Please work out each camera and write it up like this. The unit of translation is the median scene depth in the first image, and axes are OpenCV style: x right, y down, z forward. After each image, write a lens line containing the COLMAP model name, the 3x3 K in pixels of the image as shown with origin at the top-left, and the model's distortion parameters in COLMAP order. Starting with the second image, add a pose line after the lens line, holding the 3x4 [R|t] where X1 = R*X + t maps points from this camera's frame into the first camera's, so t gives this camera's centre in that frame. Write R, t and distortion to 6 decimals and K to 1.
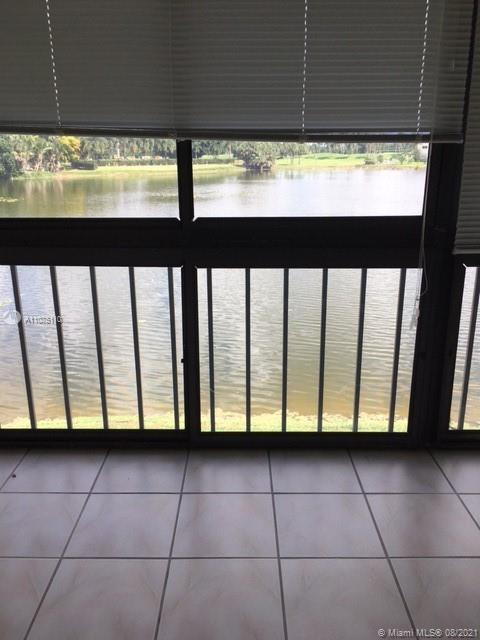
lens RADIAL K [[548.1, 0, 239.2], [0, 548.1, 317.1], [0, 0, 1]] dist [0.066114, -0.082985]
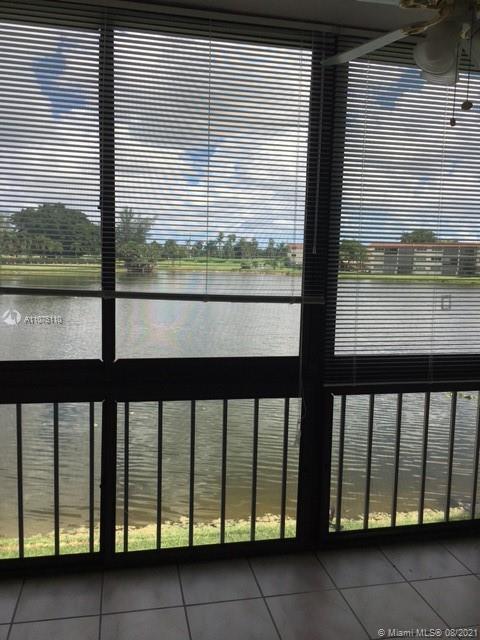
lens RADIAL K [[548.1, 0, 243.0], [0, 548.1, 318.3], [0, 0, 1]] dist [0.066114, -0.082985]
pose [[0.975731, 0.007618, 0.218841, -0.068863], [0.030897, 0.984606, -0.172035, -0.053371], [-0.216782, 0.174621, 0.960475, -0.193115]]
